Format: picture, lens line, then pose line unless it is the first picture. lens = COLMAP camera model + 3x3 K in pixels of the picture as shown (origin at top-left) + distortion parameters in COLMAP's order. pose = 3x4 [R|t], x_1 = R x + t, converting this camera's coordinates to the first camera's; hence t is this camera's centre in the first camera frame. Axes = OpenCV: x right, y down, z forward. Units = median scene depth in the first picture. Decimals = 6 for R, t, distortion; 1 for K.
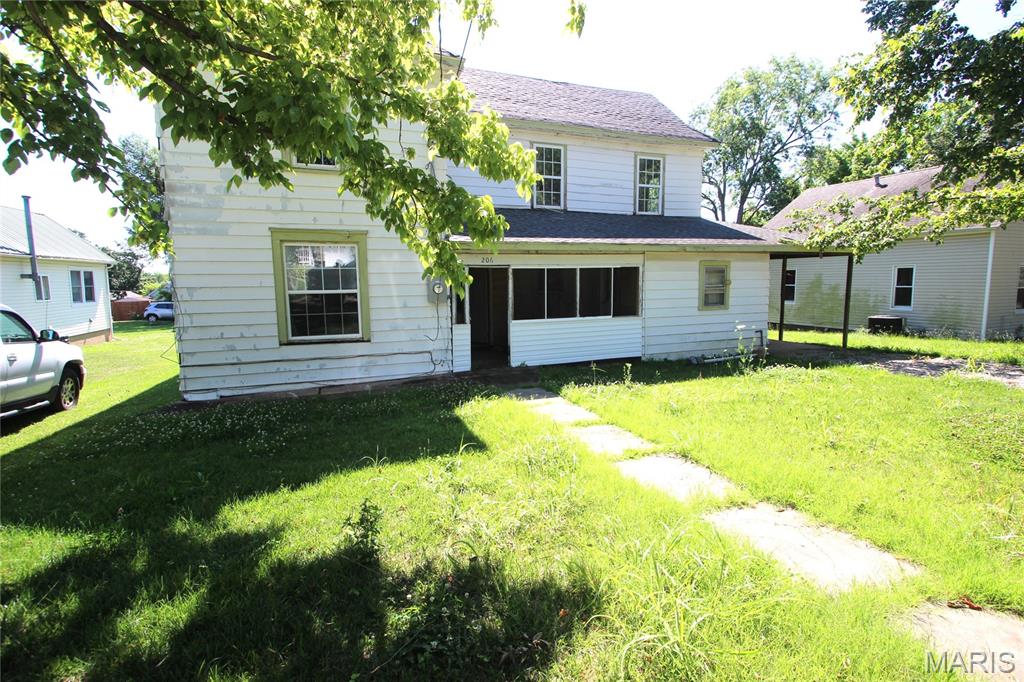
lens RADIAL K [[477.7, 0, 510.9], [0, 477.7, 336.9], [0, 0, 1]] dist [-0.002674, 0.000004]
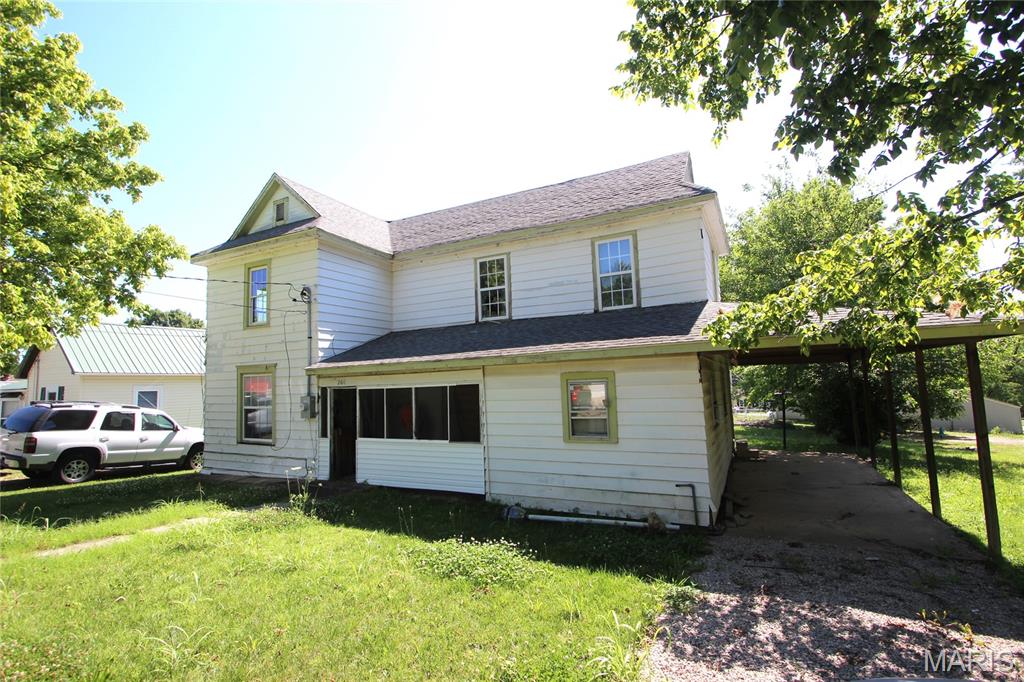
lens RADIAL K [[481.7, 0, 510.1], [0, 481.7, 339.7], [0, 0, 1]] dist [-0.012277, 0.000091]
pose [[0.660703, -0.077519, -0.746634, 0.948772], [-0.066386, 0.984722, -0.160984, -0.090741], [0.747706, 0.155929, 0.645462, 0.479530]]
